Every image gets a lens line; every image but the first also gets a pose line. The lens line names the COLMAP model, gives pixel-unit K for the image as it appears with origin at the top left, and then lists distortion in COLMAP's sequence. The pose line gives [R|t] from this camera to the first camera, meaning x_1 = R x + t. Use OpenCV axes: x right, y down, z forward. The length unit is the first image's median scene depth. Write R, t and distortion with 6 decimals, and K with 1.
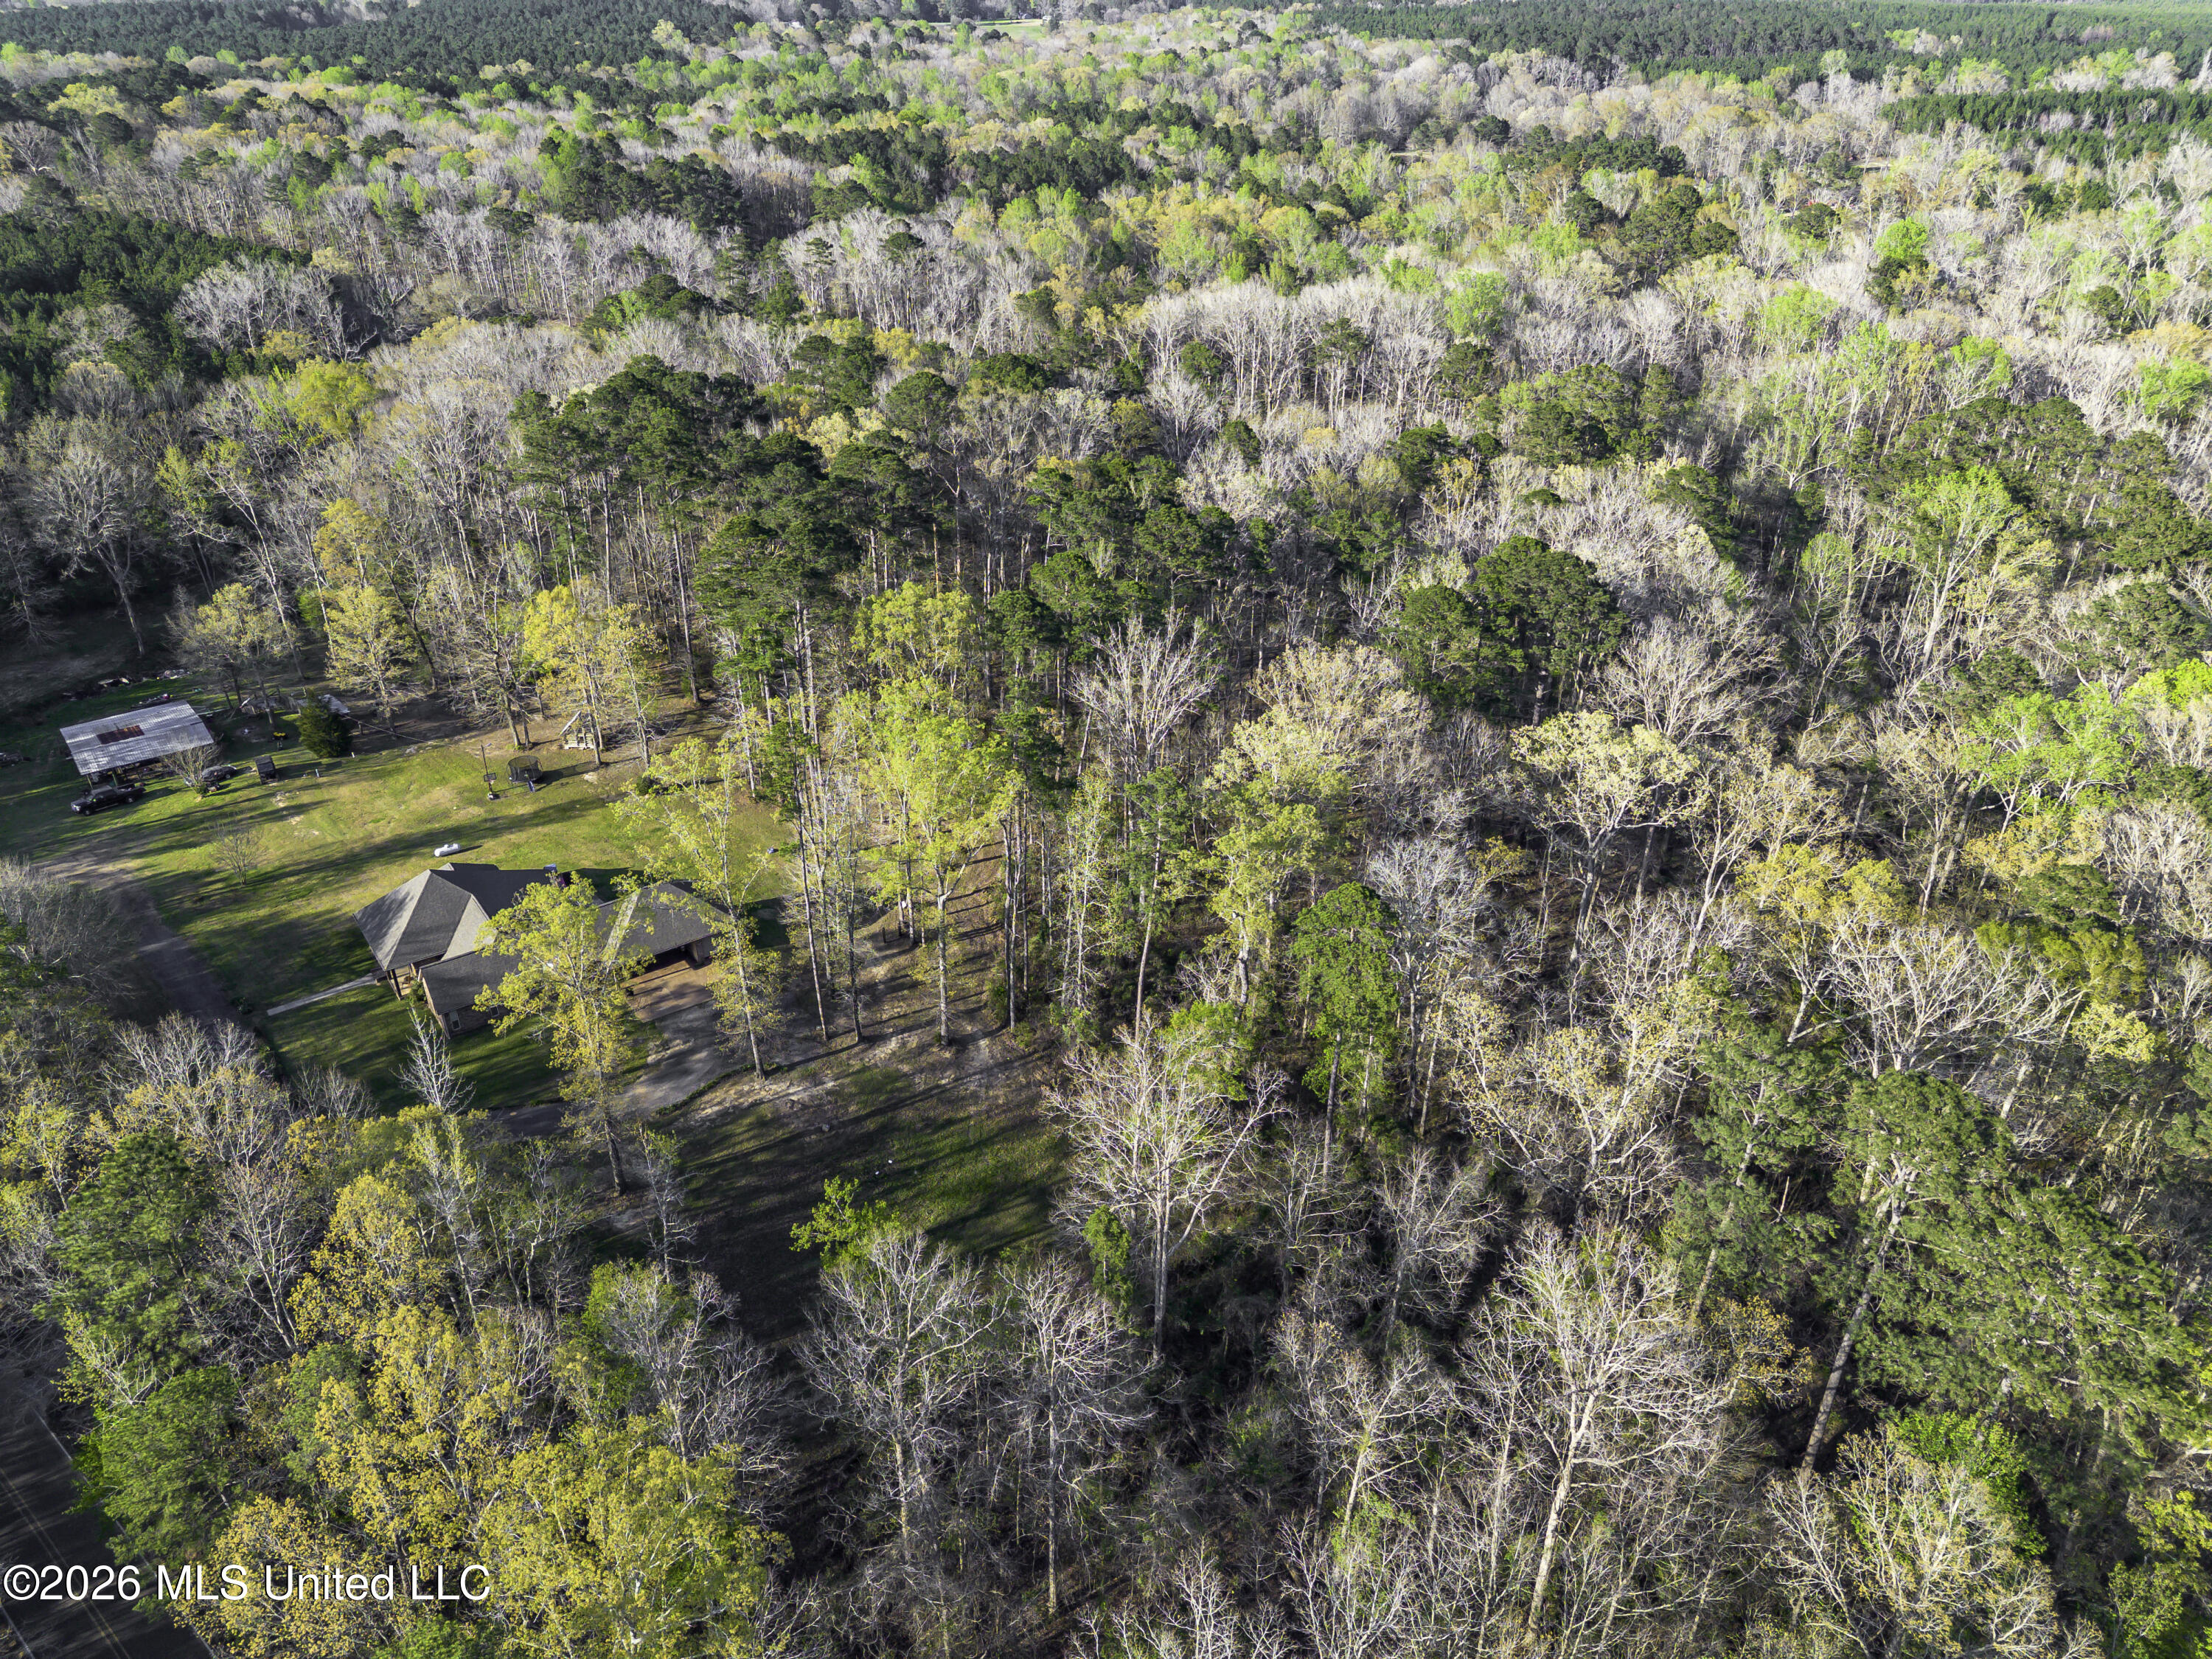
lens RADIAL K [[1553.0, 0, 1106.0], [0, 1553.0, 836.5], [0, 0, 1]] dist [0.076140, -0.064267]
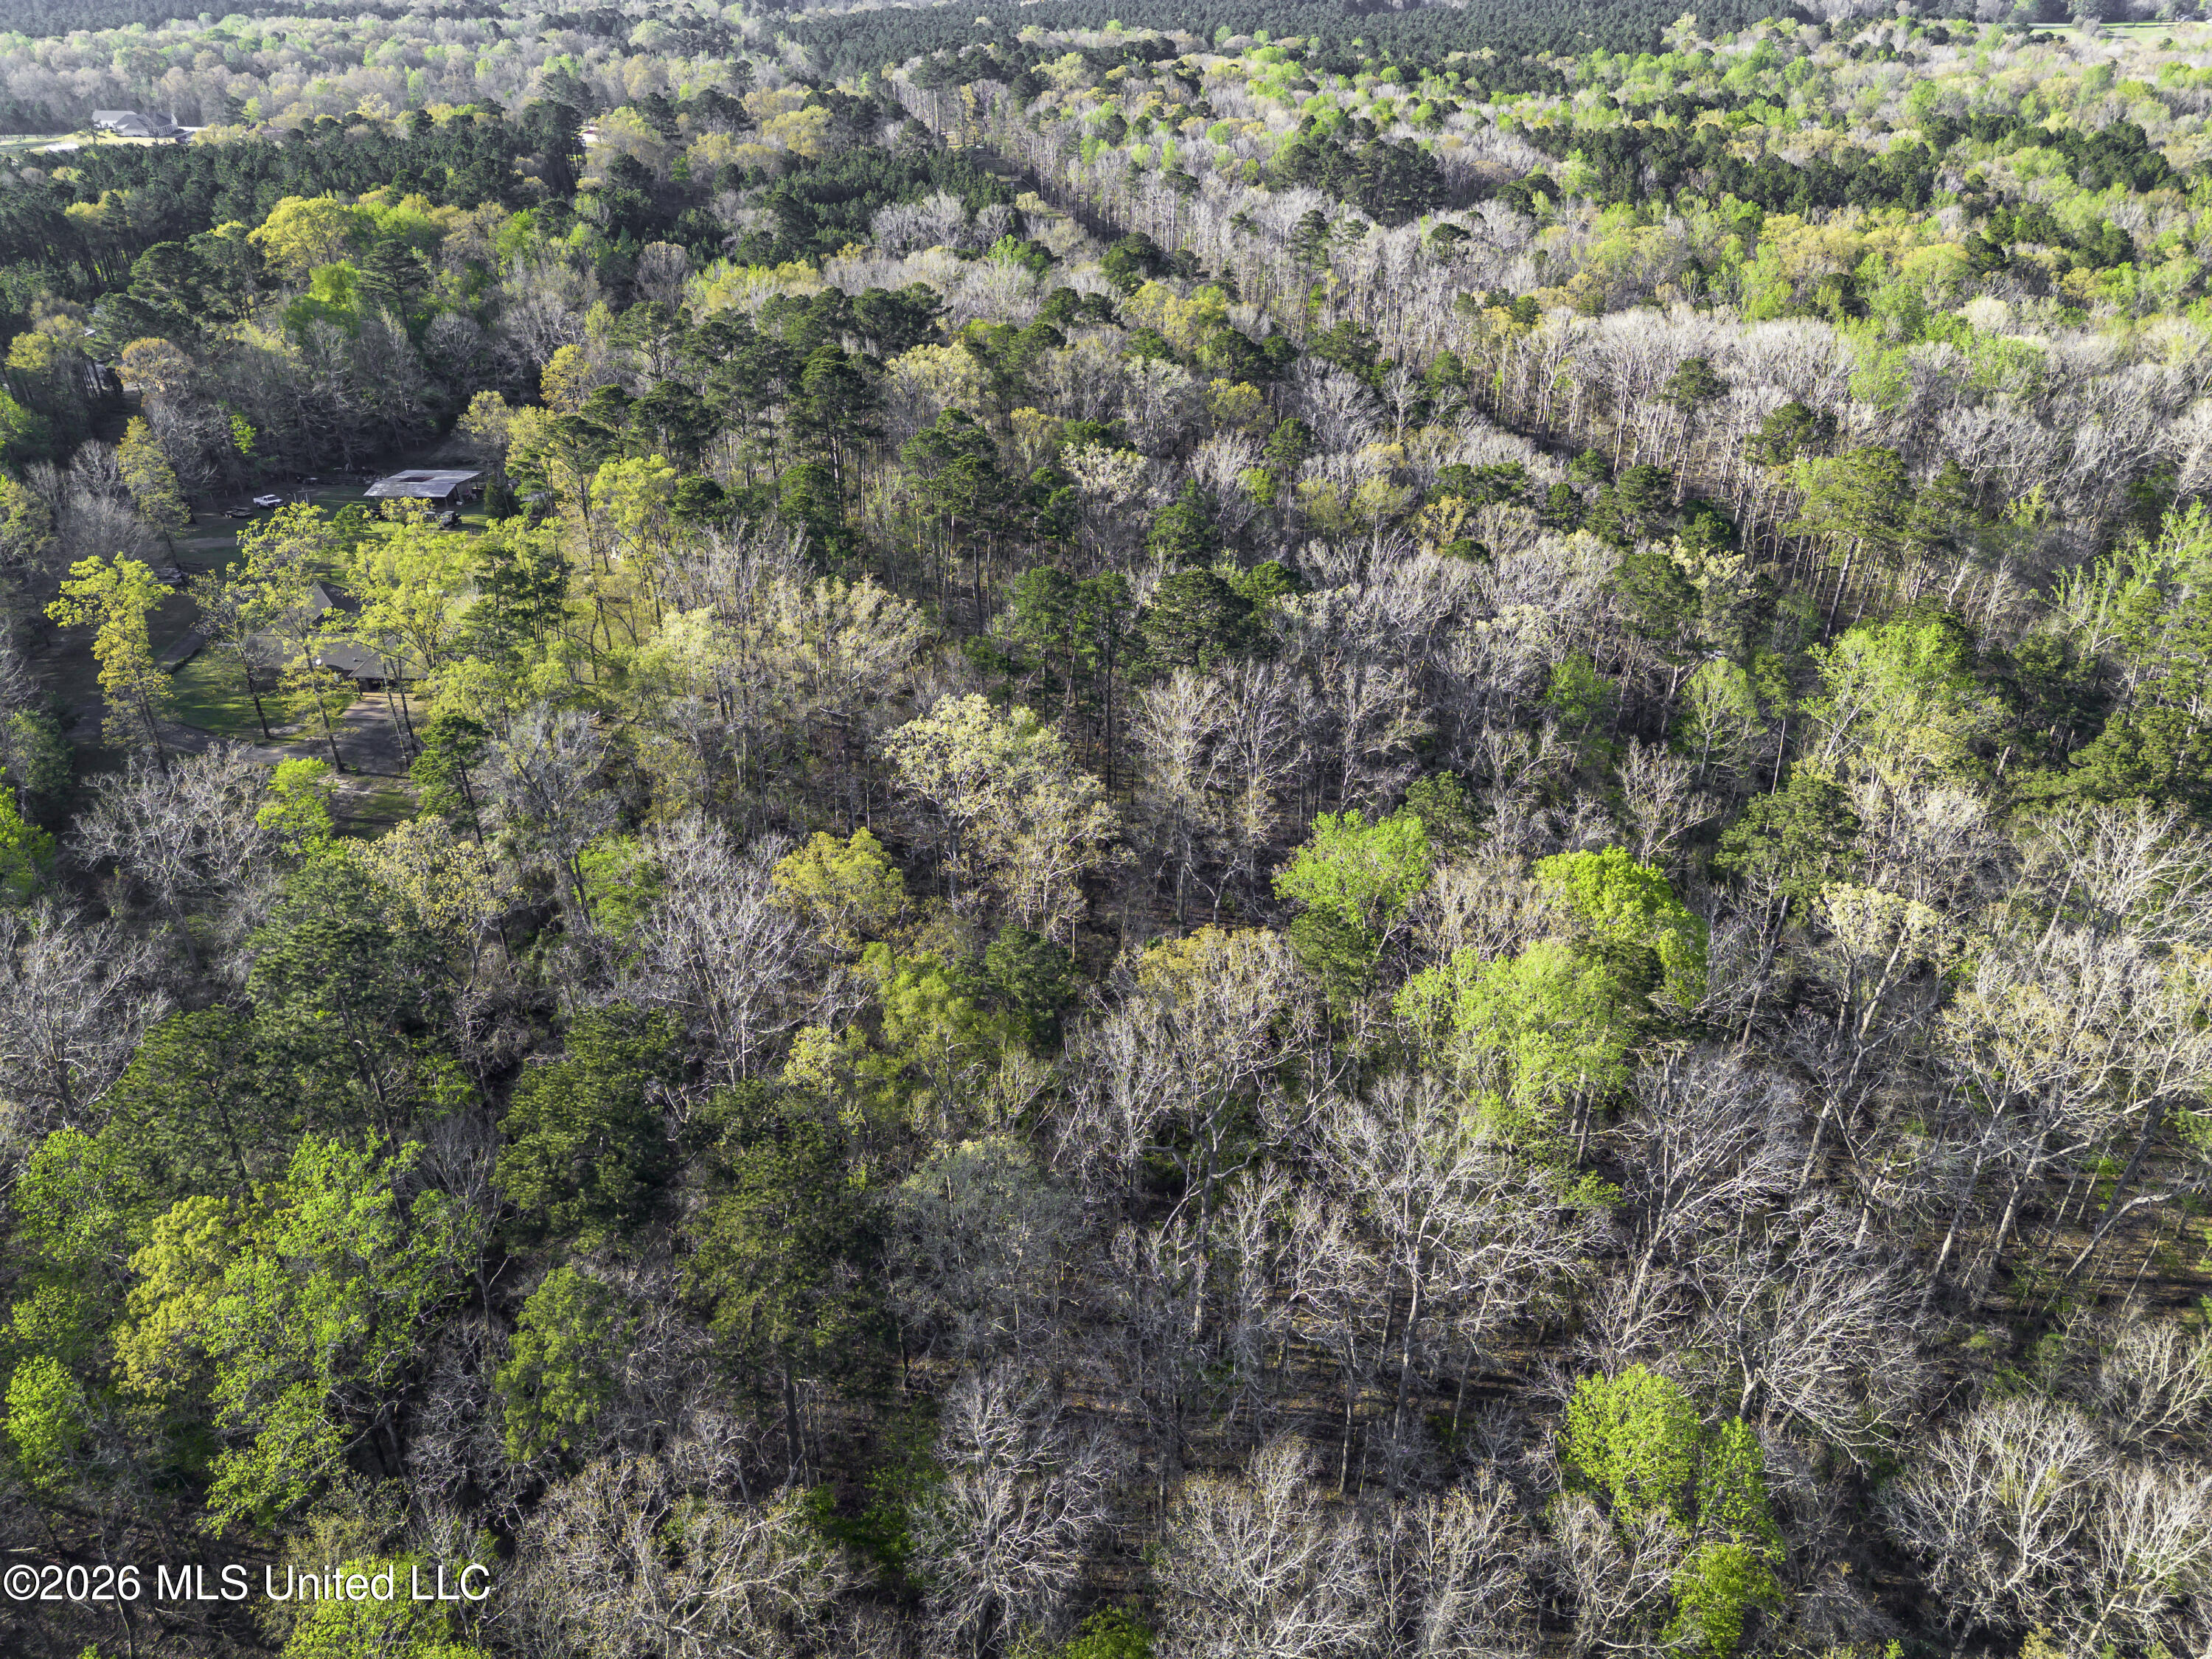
lens RADIAL K [[1553.0, 0, 1106.0], [0, 1553.0, 836.5], [0, 0, 1]] dist [0.076140, -0.064267]
pose [[0.786498, 0.313945, -0.531845, 0.260470], [-0.312146, 0.945140, 0.096305, -0.032381], [0.532903, 0.090269, 0.841348, 0.056368]]
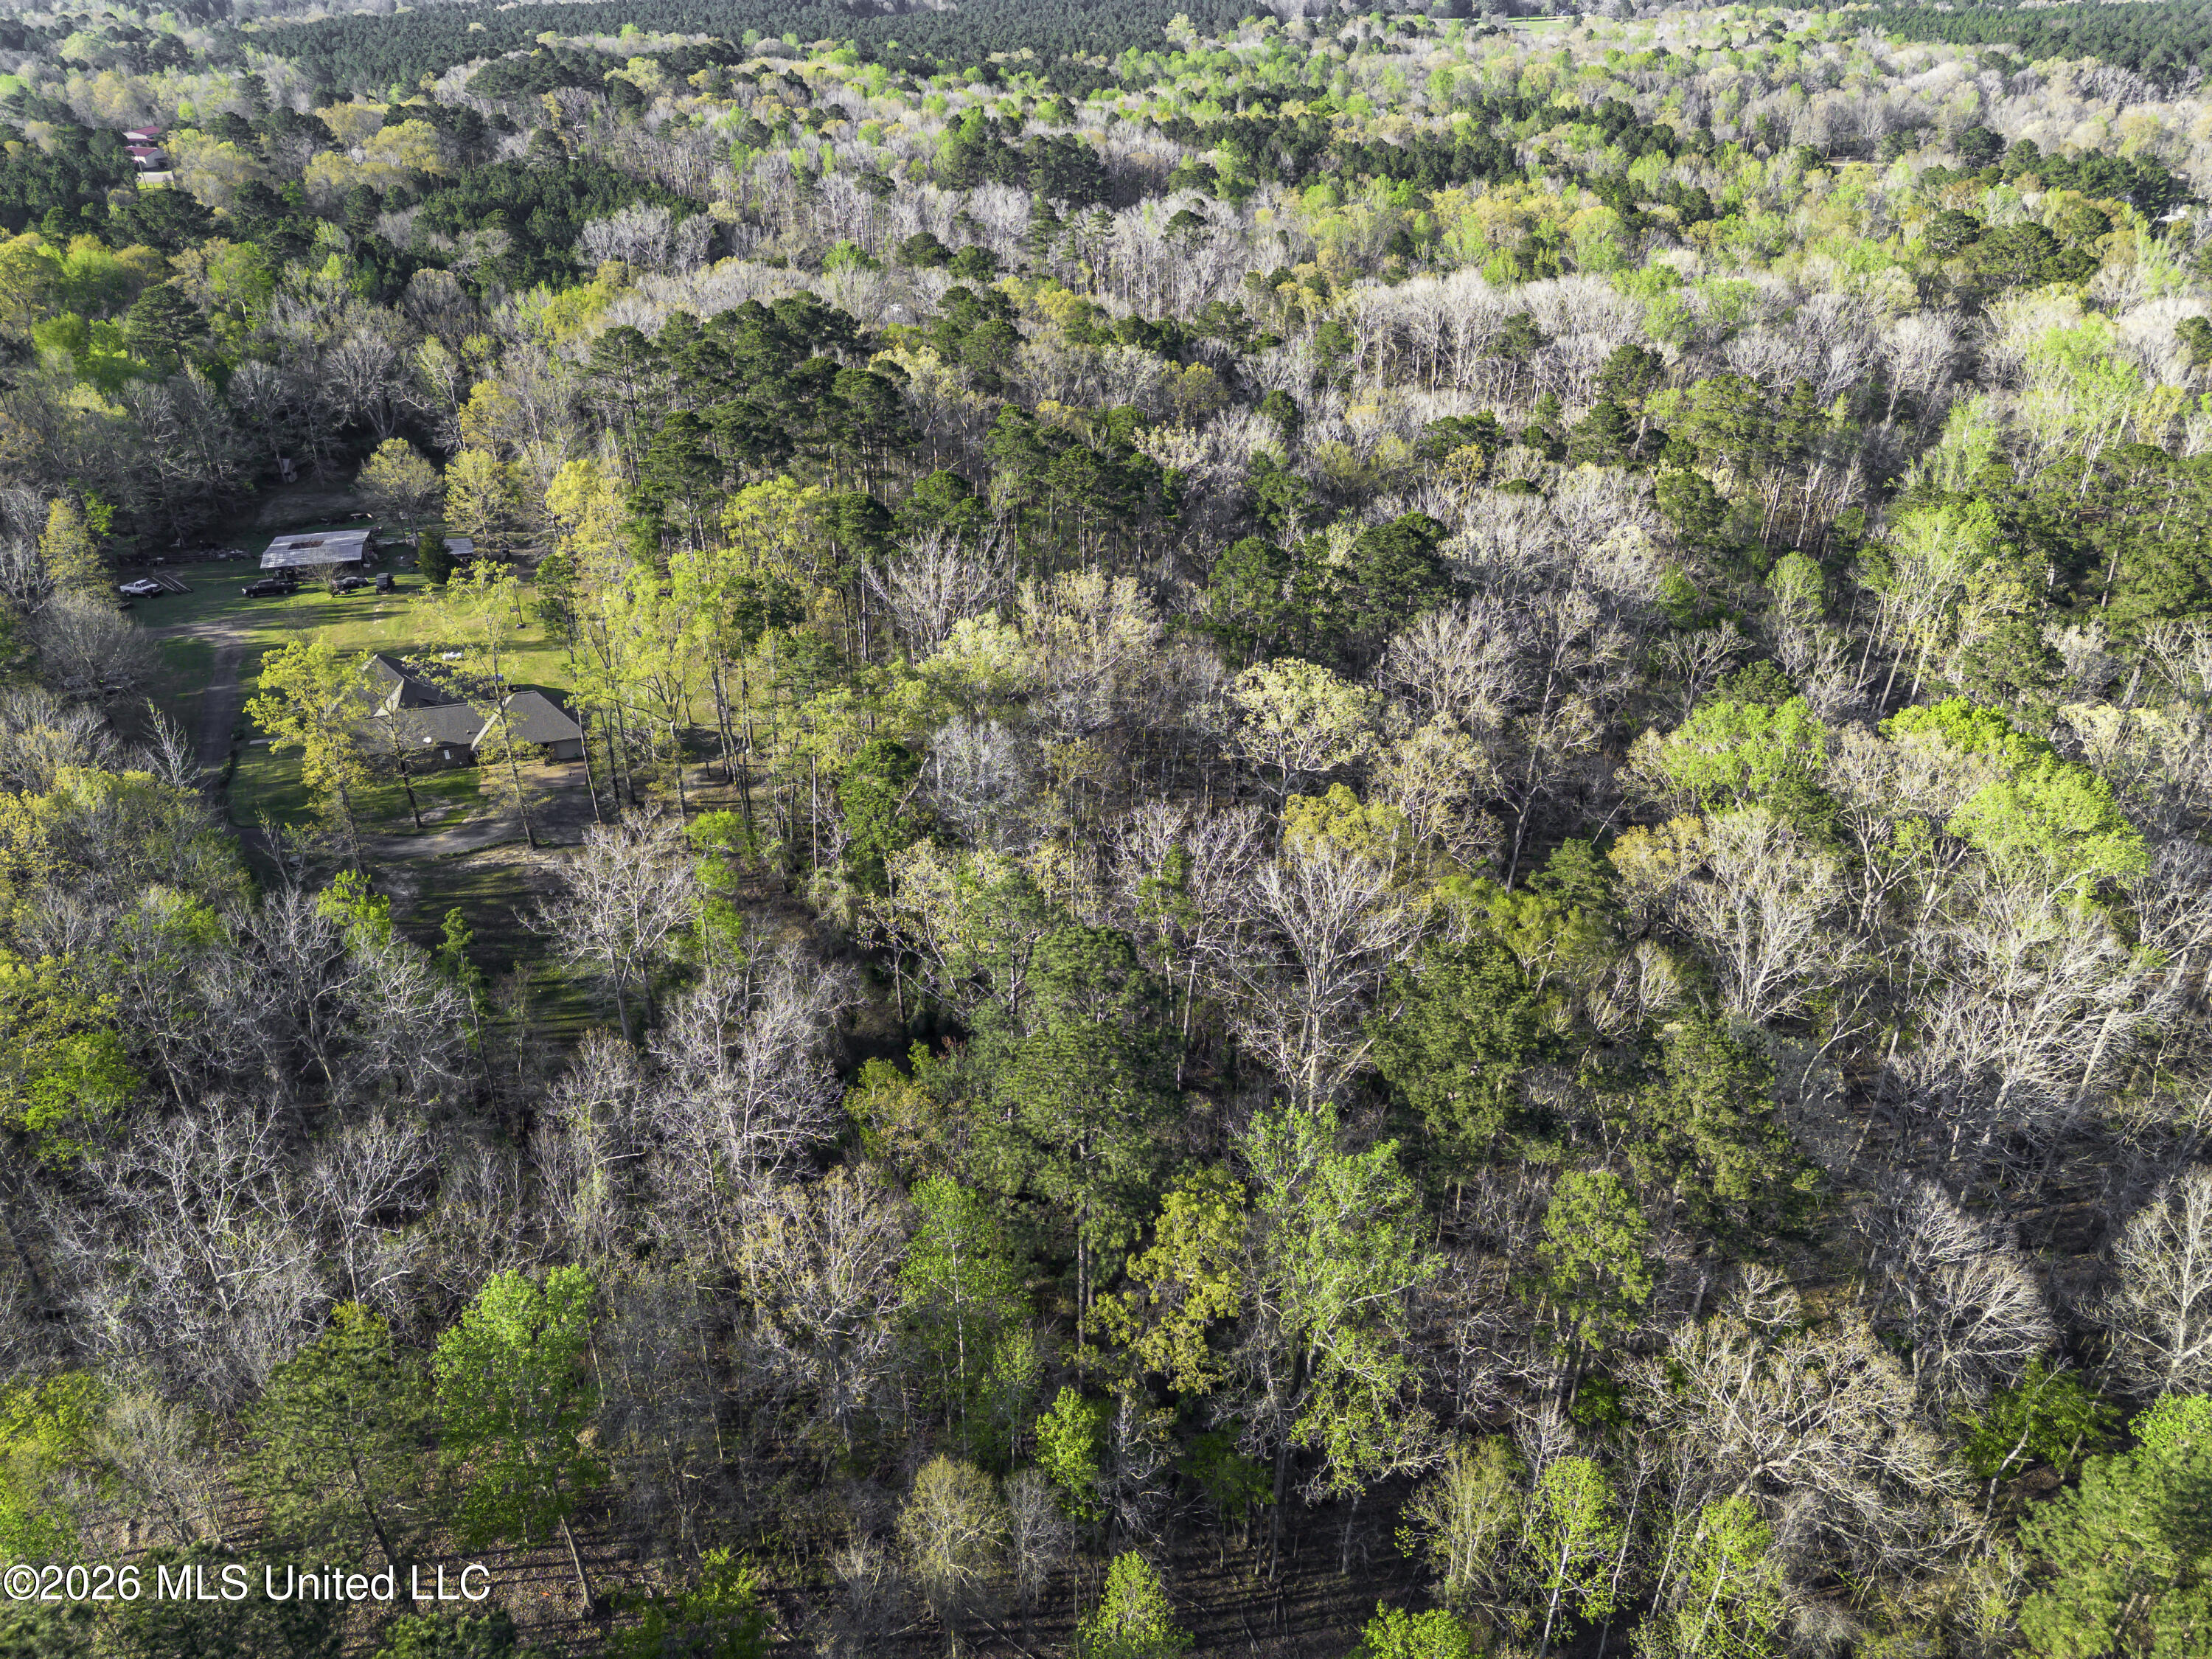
lens RADIAL K [[1553.0, 0, 1106.0], [0, 1553.0, 836.5], [0, 0, 1]] dist [0.076140, -0.064267]
pose [[0.943632, 0.168541, -0.284872, 0.141062], [-0.168140, 0.985419, 0.026050, 0.009322], [0.285109, 0.023317, 0.958211, -0.013982]]
